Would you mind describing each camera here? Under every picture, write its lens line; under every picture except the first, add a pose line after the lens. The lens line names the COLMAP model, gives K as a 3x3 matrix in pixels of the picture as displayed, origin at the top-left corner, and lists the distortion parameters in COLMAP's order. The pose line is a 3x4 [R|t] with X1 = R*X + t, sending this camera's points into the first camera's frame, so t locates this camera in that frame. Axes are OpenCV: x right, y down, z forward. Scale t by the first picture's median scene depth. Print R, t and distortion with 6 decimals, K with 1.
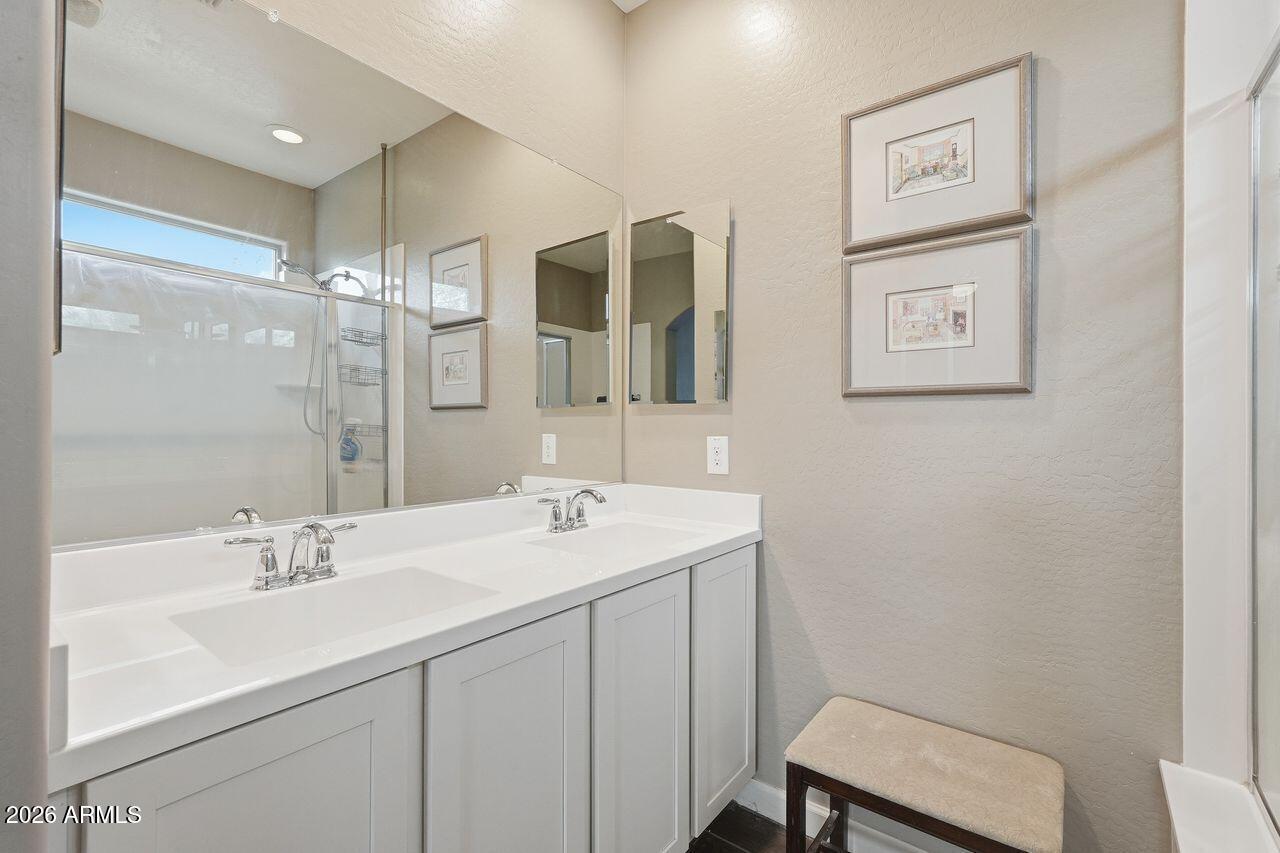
lens RADIAL K [[557.7, 0, 638.4], [0, 557.7, 423.6], [0, 0, 1]] dist [-0.010831, 0.003584]
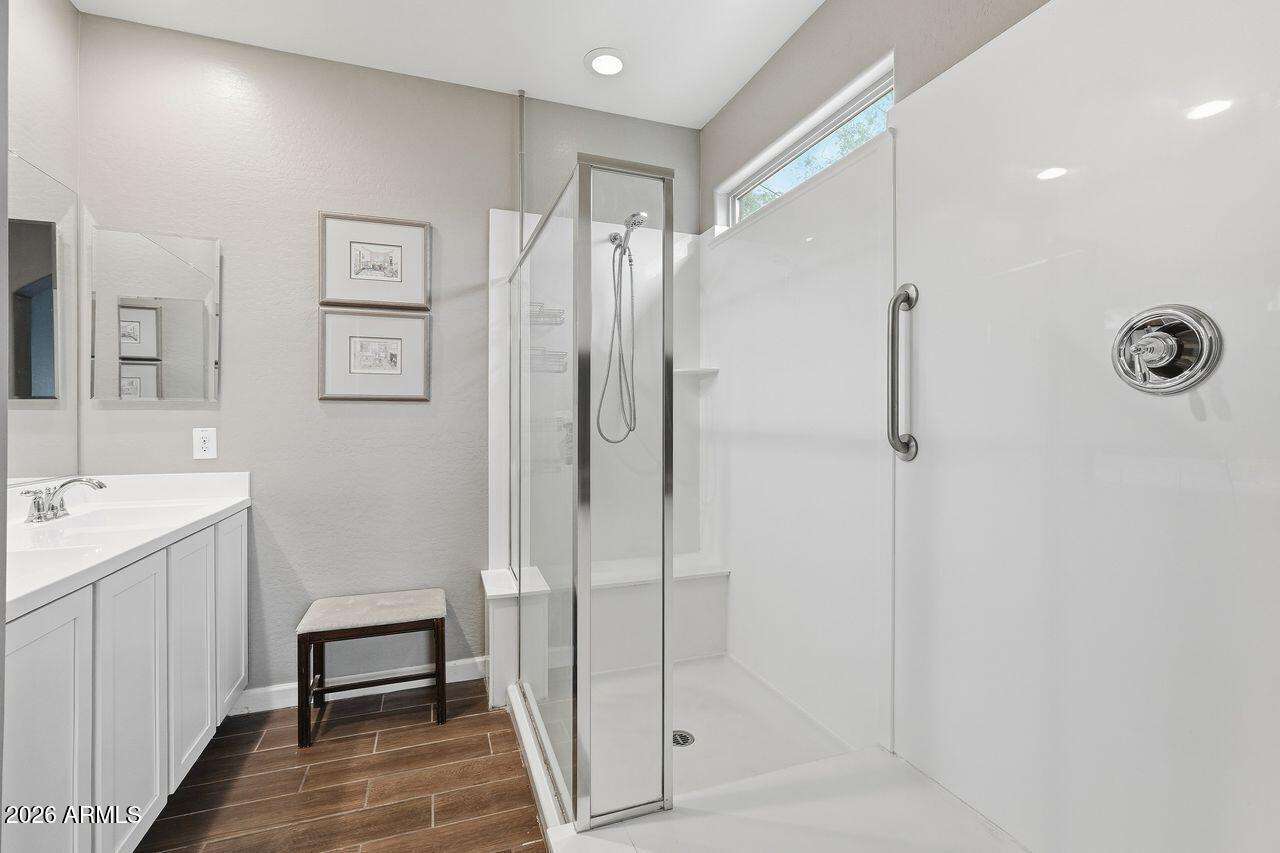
lens RADIAL K [[557.7, 0, 636.7], [0, 557.7, 423.9], [0, 0, 1]] dist [-0.010831, 0.003584]
pose [[0.532525, -0.012105, 0.846327, -0.486144], [-0.004730, 0.999840, 0.017277, -0.014505], [-0.846401, -0.013204, 0.532383, -0.567794]]
